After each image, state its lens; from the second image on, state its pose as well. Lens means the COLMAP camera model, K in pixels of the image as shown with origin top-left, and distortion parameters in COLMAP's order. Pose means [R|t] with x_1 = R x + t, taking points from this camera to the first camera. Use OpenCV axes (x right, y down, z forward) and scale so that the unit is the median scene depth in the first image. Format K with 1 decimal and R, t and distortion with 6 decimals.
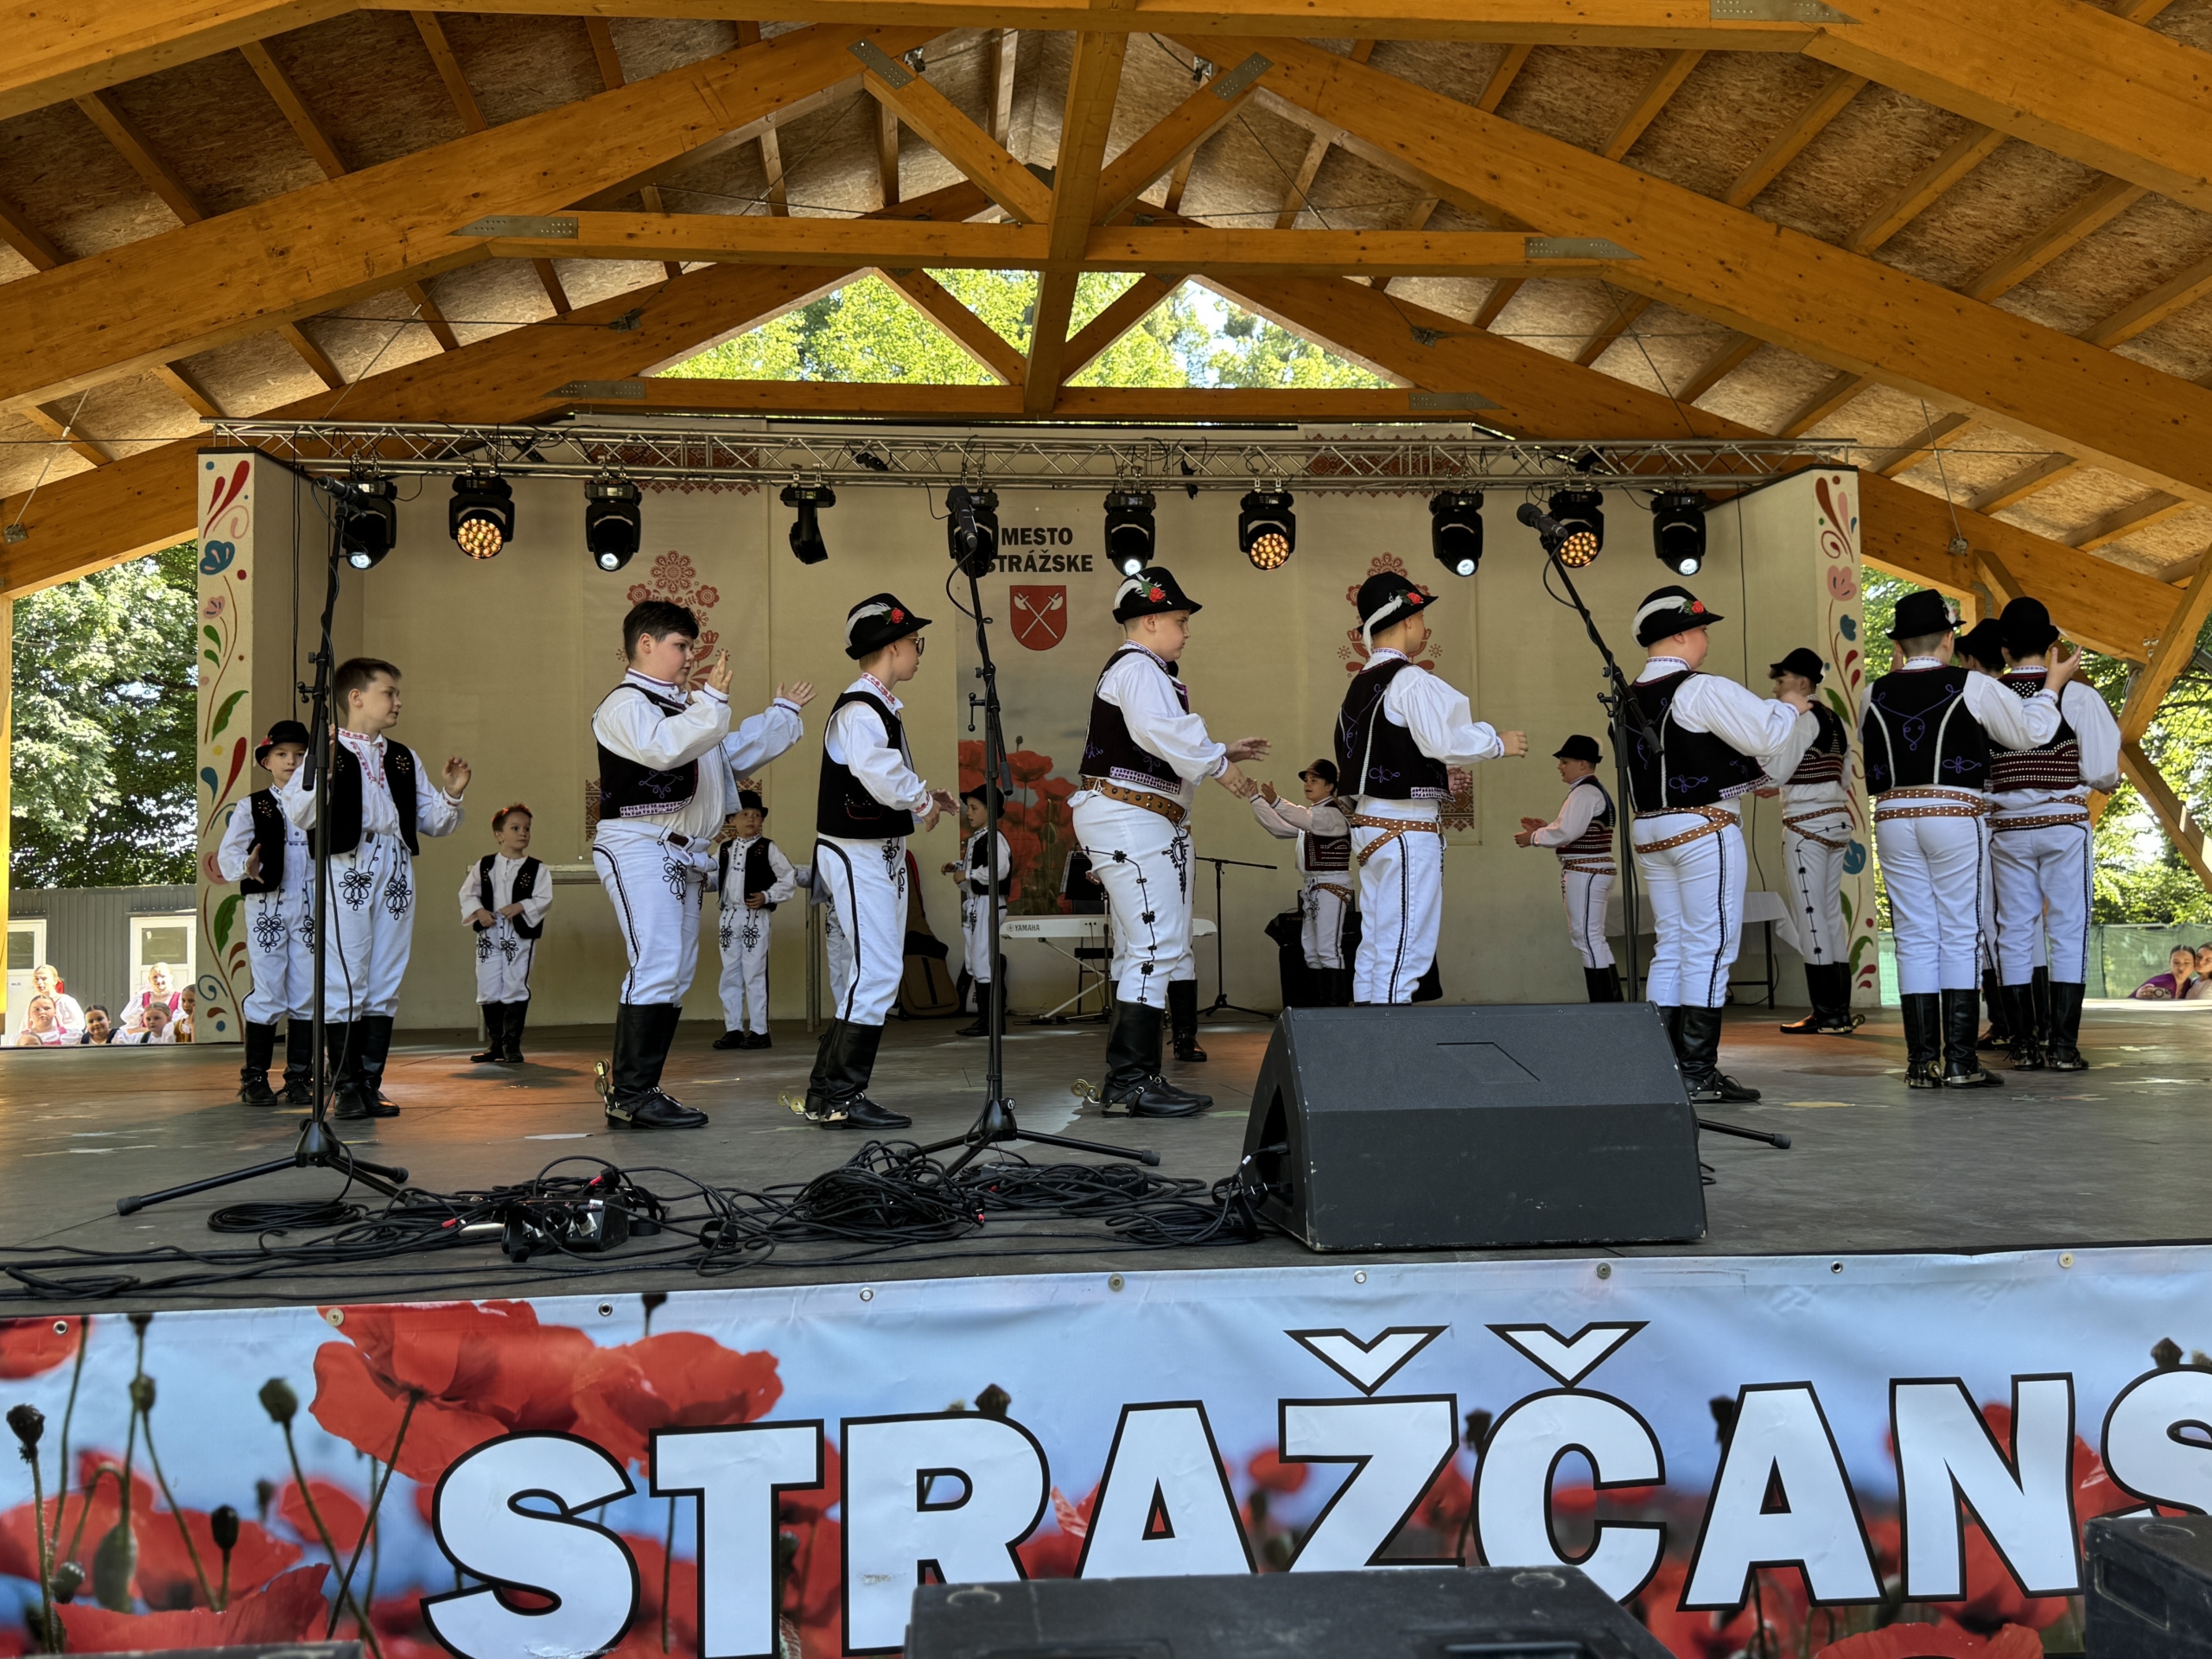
lens RADIAL K [[1918.0, 0, 1102.7], [0, 1918.0, 823.6], [0, 0, 1]] dist [0.051619, -0.009344]
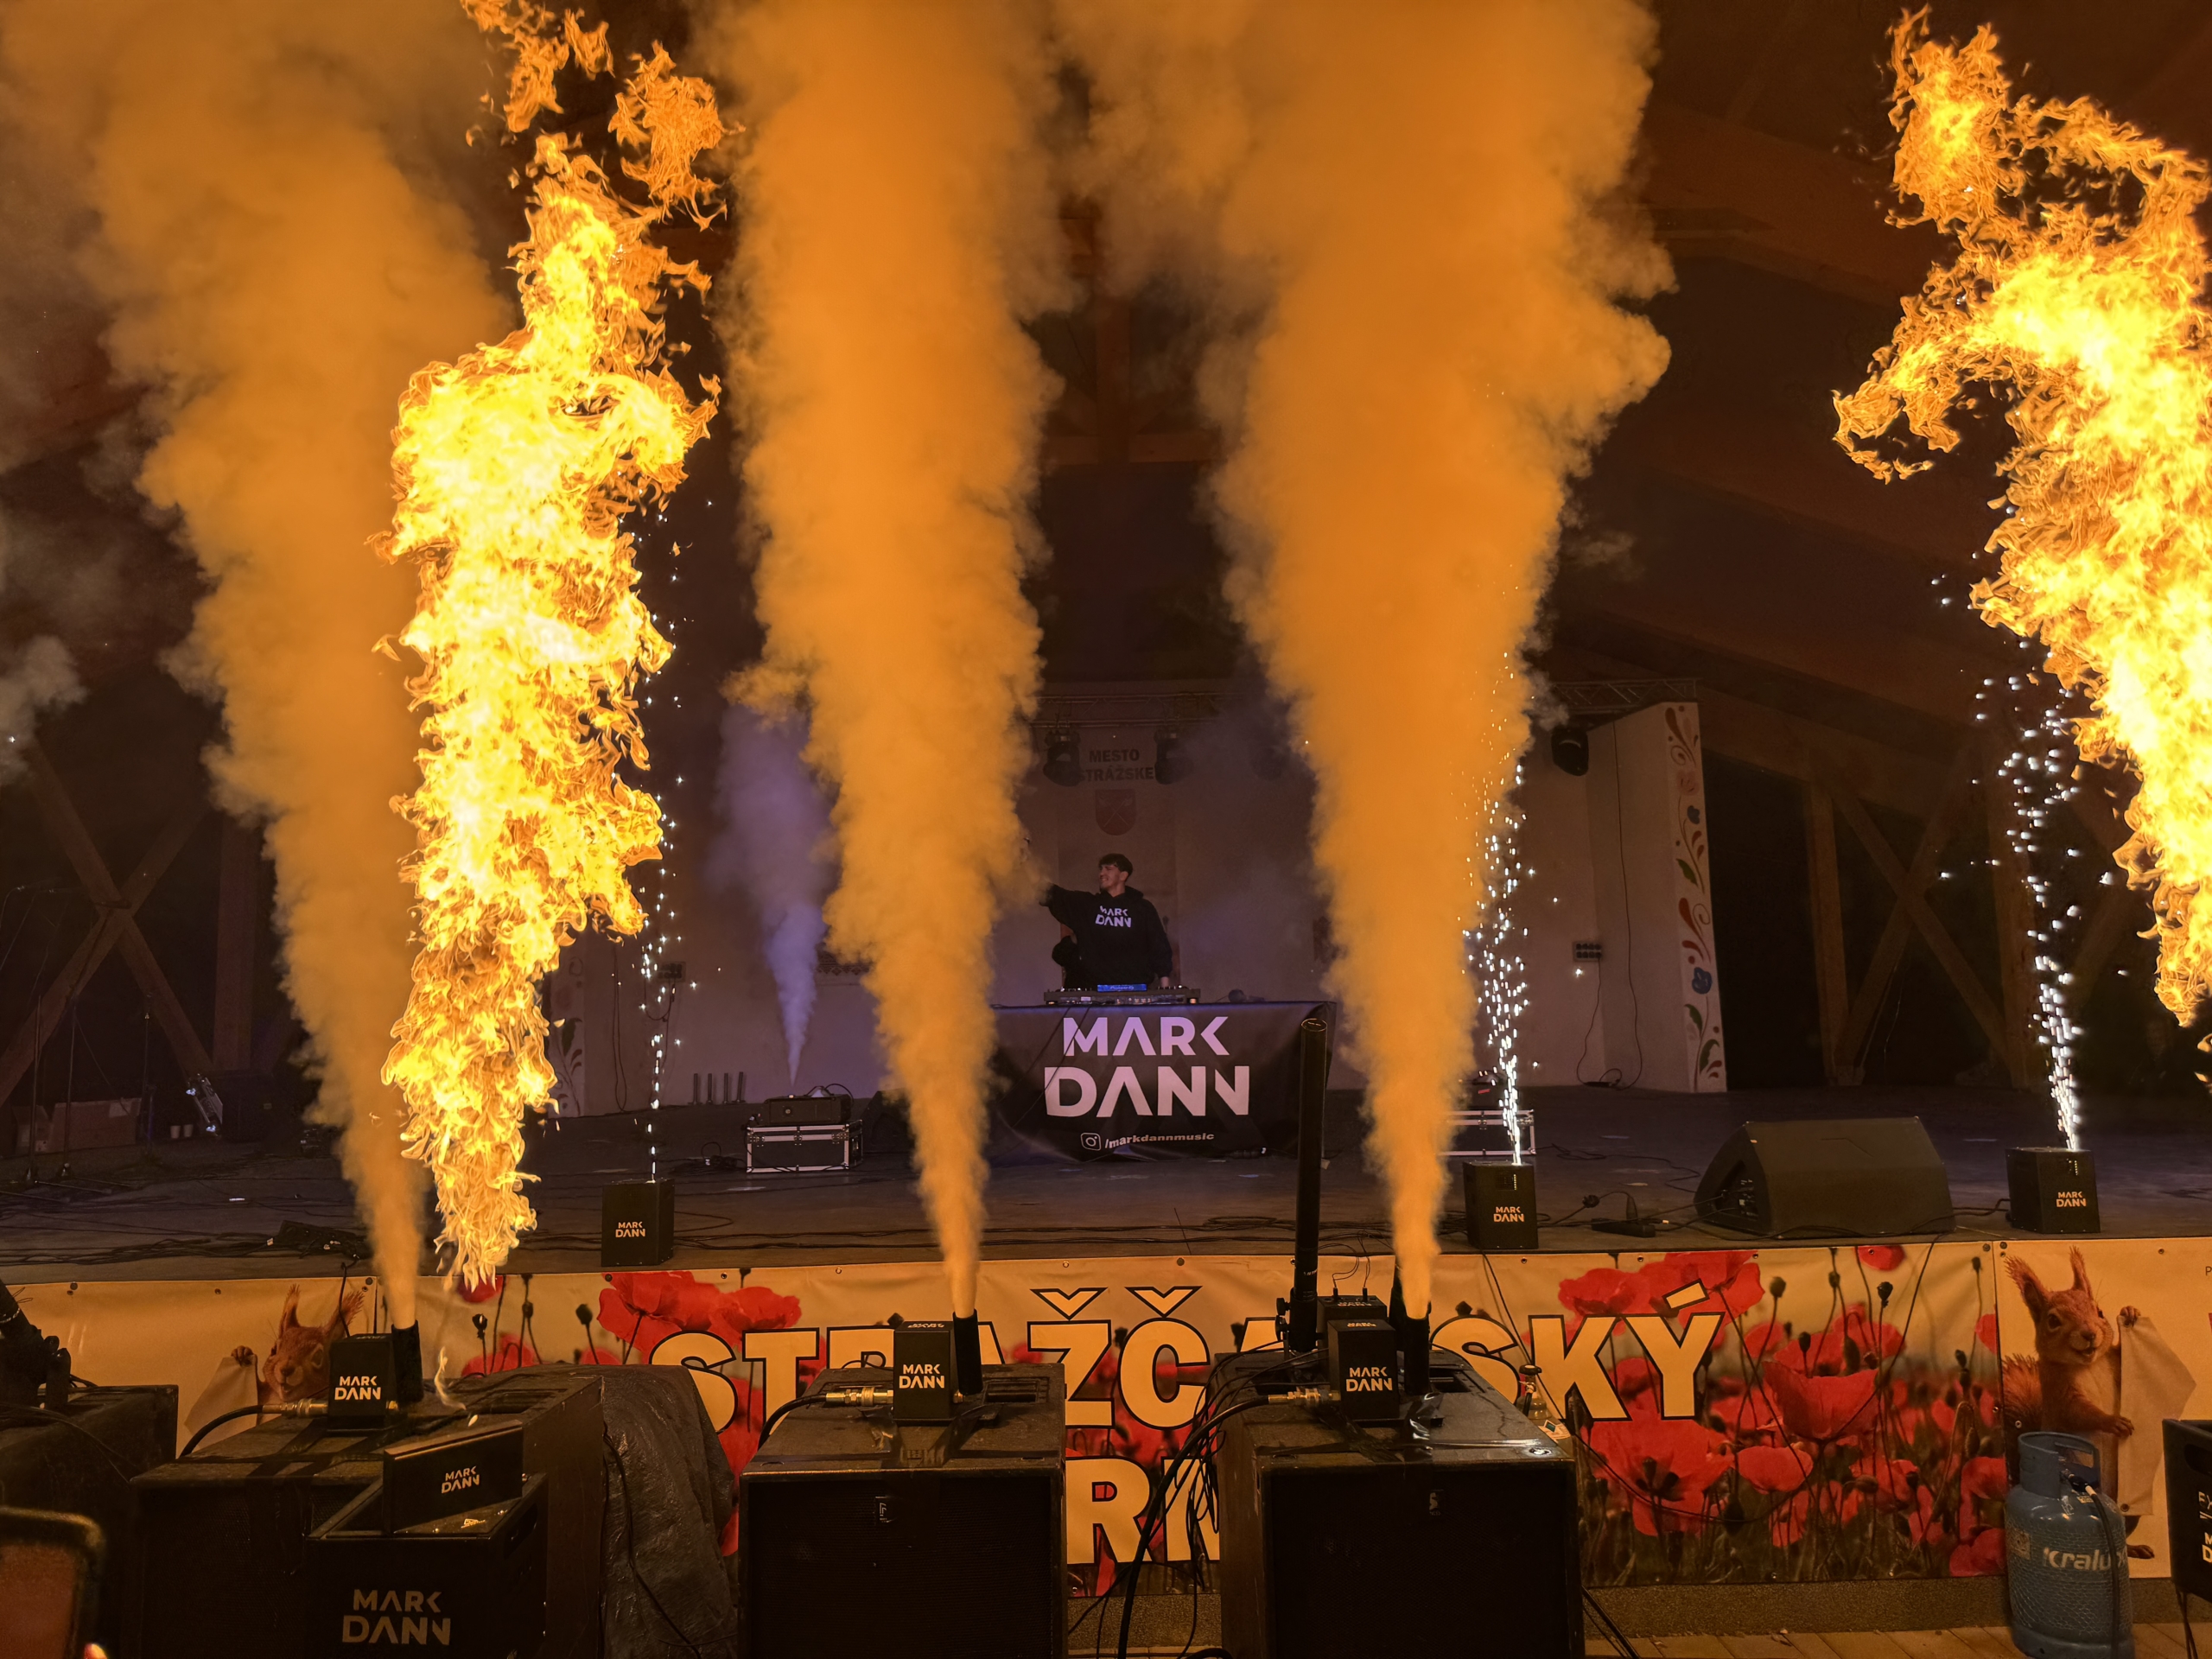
lens RADIAL K [[1621.7, 0, 1108.9], [0, 1621.7, 819.4], [0, 0, 1]] dist [0.071548, -0.014600]
pose [[0.994050, -0.017802, -0.107457, 0.096599], [0.012164, 0.998526, -0.052895, -0.041397], [0.108240, 0.051273, 0.992802, -0.208796]]
